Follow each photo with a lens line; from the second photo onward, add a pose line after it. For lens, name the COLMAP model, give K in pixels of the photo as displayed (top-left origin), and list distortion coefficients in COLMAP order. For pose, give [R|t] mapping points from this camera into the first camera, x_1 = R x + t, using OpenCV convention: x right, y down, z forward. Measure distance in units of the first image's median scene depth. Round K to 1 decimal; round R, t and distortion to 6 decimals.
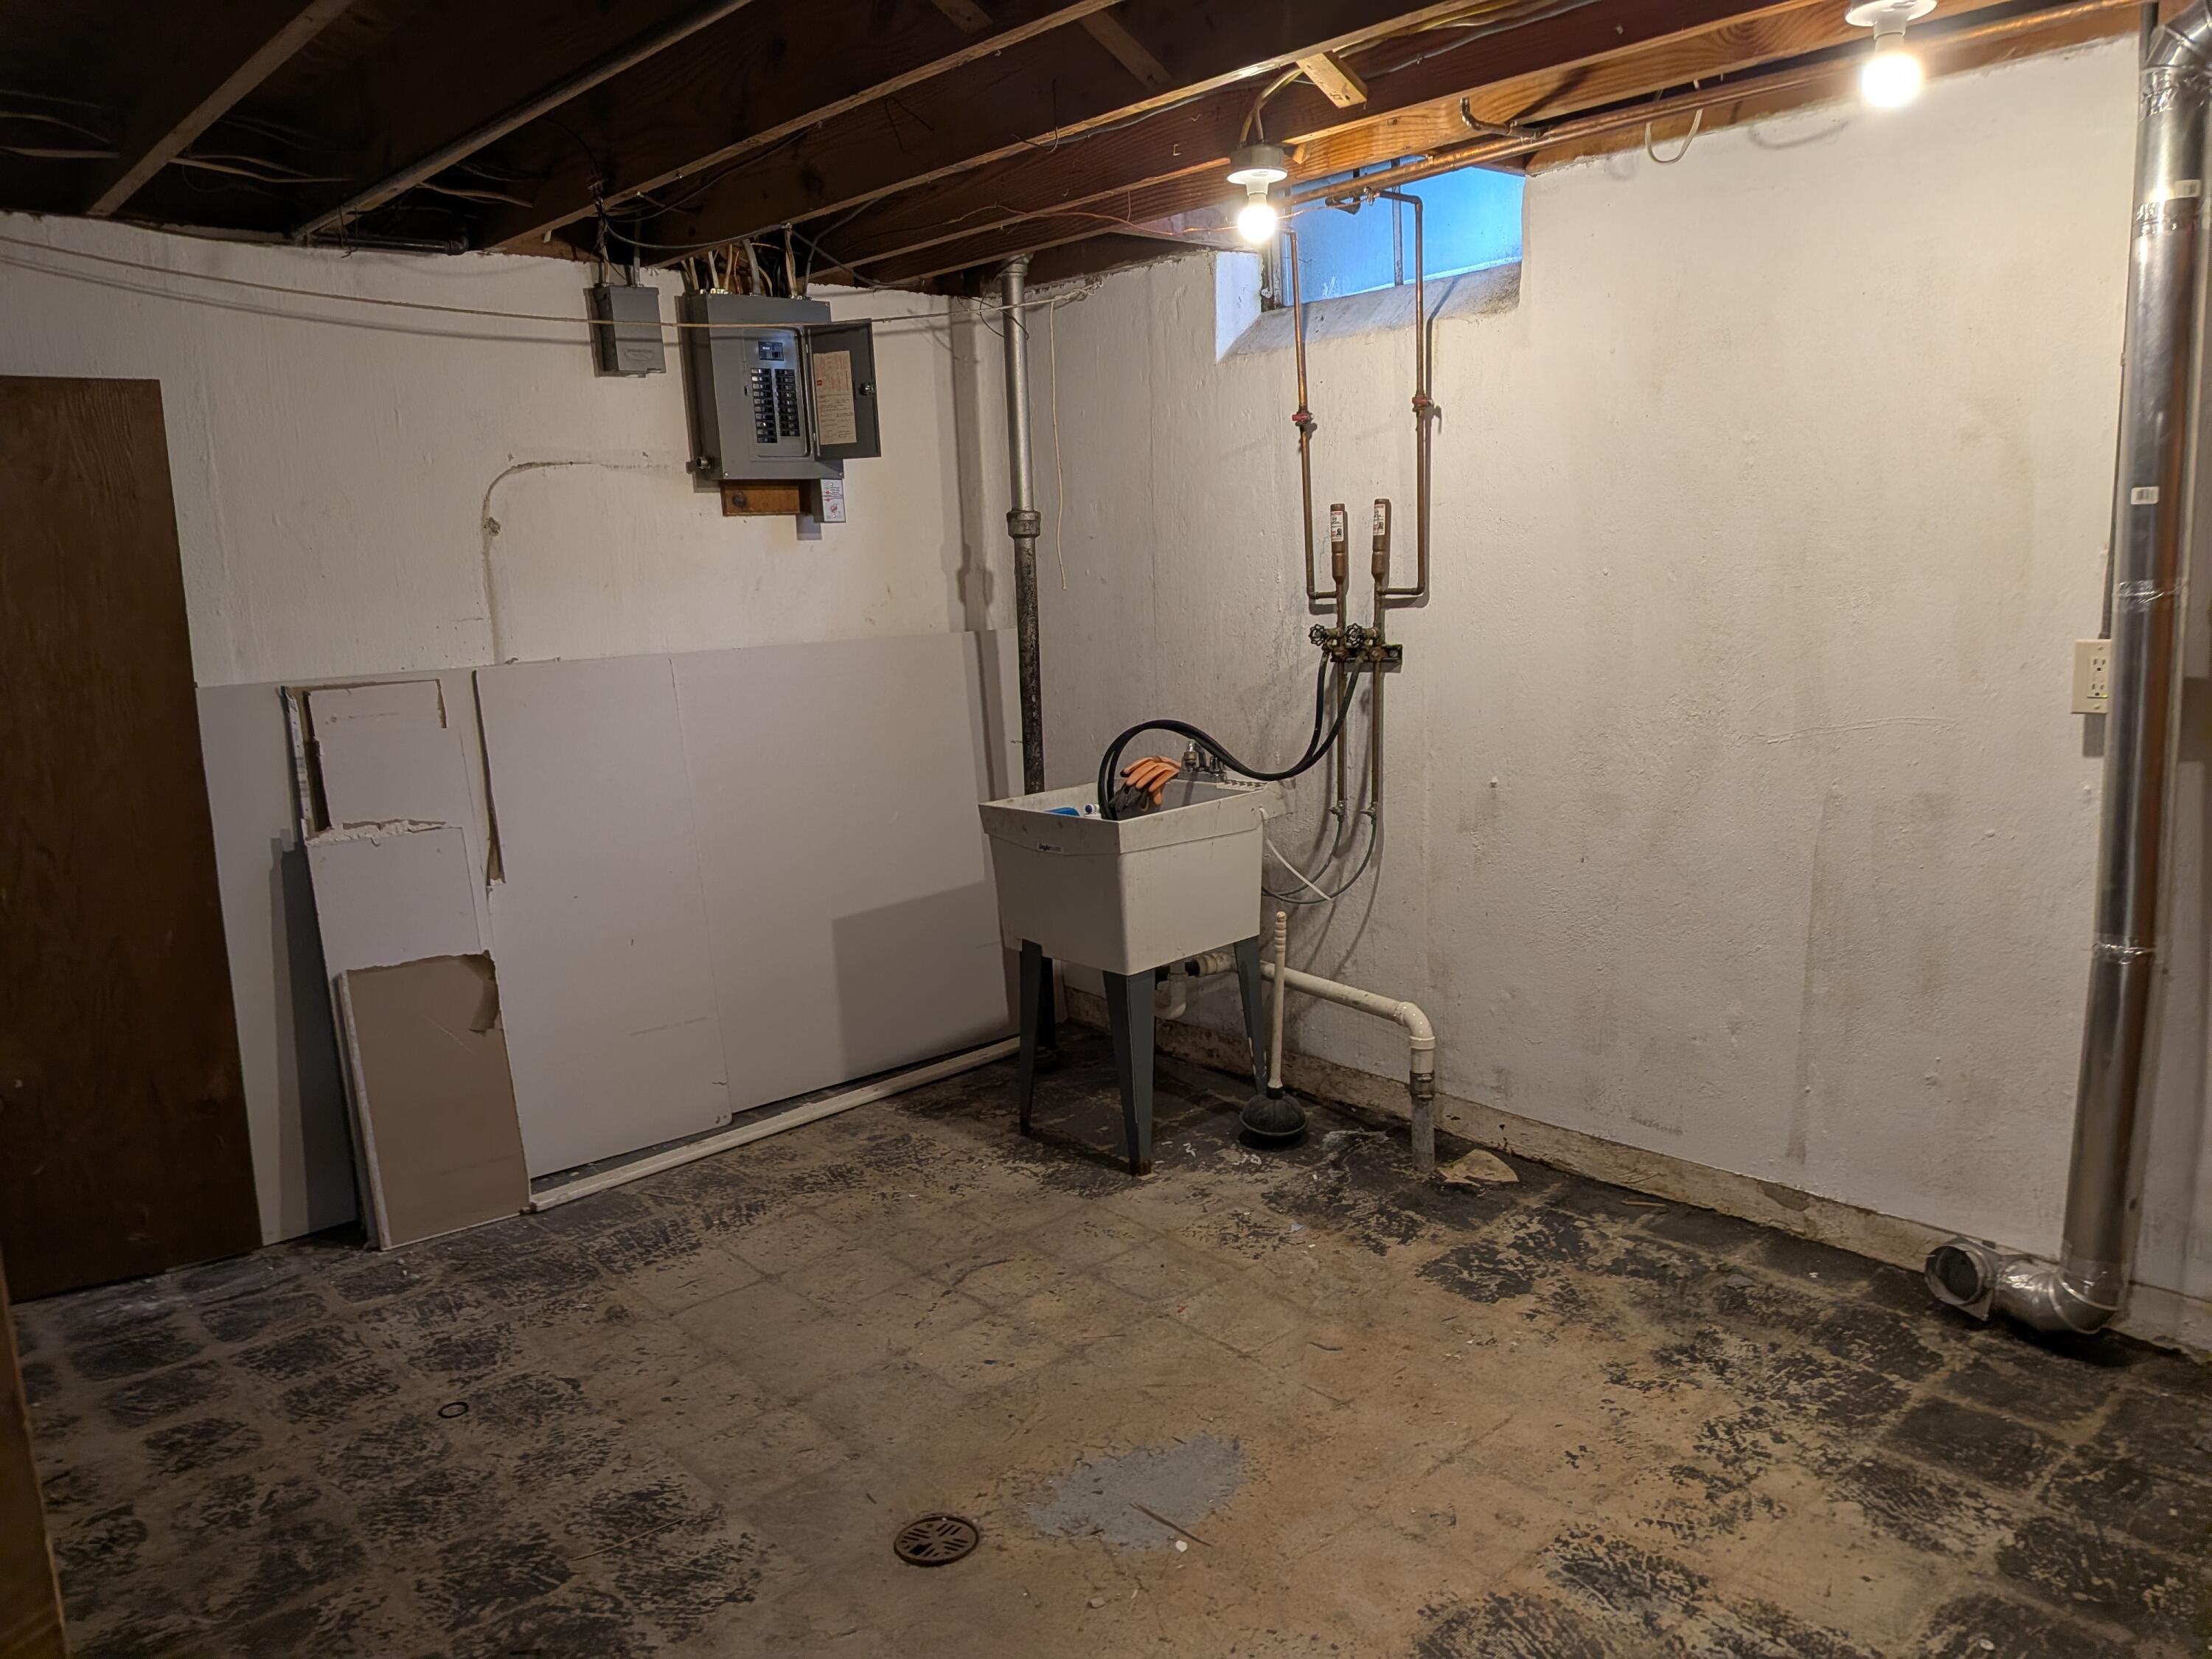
lens RADIAL K [[1578.0, 0, 1101.0], [0, 1578.0, 839.5], [0, 0, 1]] dist [0.022598, -0.032372]
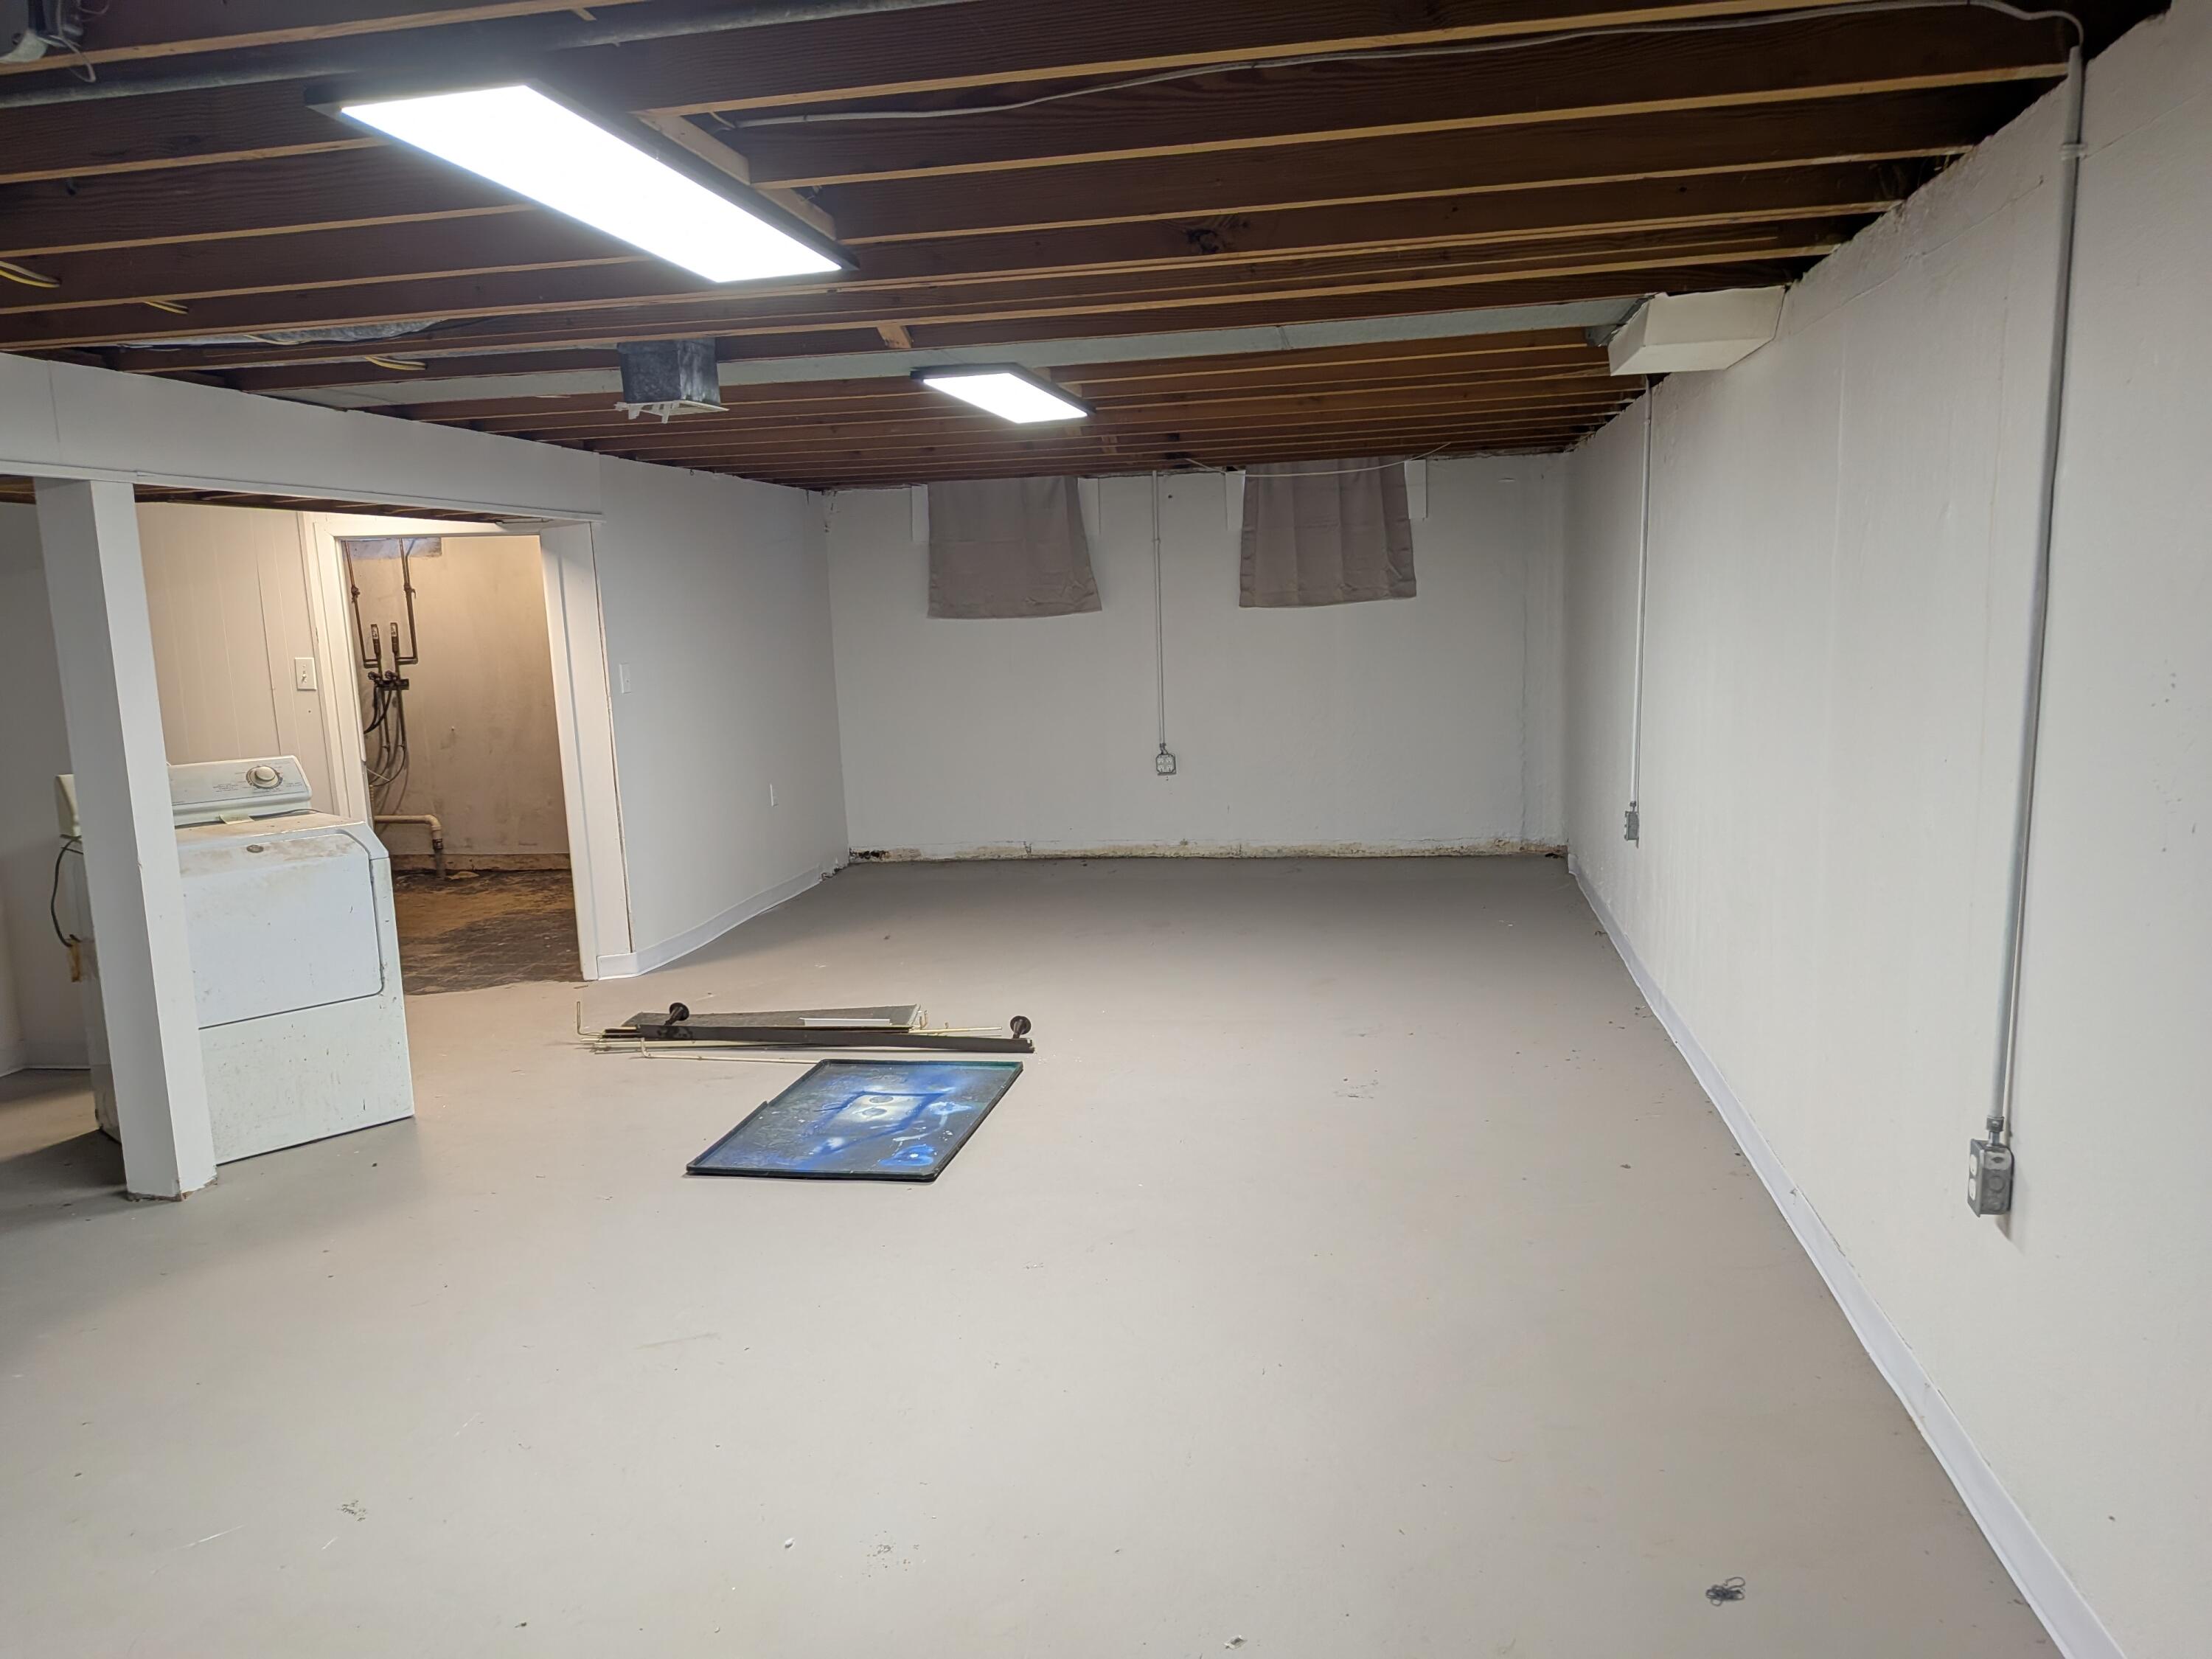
lens RADIAL K [[1578.0, 0, 1123.9], [0, 1578.0, 844.3], [0, 0, 1]] dist [0.022598, -0.032372]
pose [[0.785173, -0.091571, 0.612469, -0.492084], [0.118714, 0.992921, -0.003736, 0.288514], [-0.607792, 0.075642, 0.790486, -1.702429]]
